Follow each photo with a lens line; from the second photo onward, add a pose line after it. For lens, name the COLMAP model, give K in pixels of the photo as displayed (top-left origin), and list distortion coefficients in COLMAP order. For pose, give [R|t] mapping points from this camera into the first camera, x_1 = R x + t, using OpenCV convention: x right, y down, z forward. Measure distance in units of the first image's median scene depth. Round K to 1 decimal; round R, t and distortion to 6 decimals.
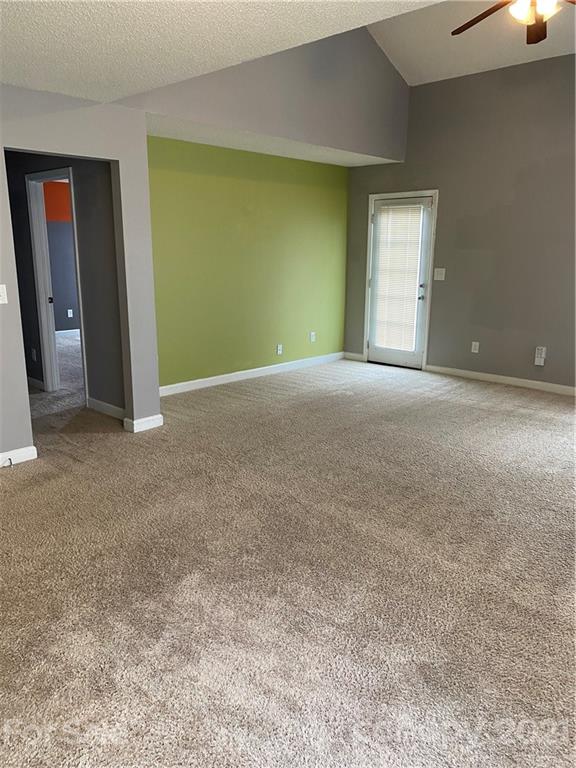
lens RADIAL K [[591.6, 0, 287.5], [0, 591.6, 384.0], [0, 0, 1]] dist [0.060476, -0.048598]
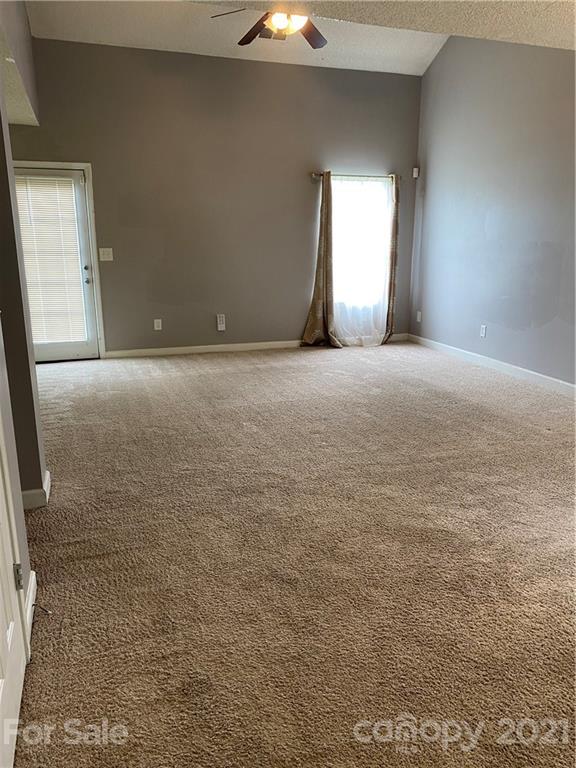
lens RADIAL K [[591.6, 0, 288.0], [0, 591.6, 384.7], [0, 0, 1]] dist [0.060476, -0.048598]
pose [[0.453271, -0.224283, 0.862695, -0.480538], [0.201510, 0.968555, 0.145928, -0.063627], [-0.868296, 0.107696, 0.484213, 0.308773]]
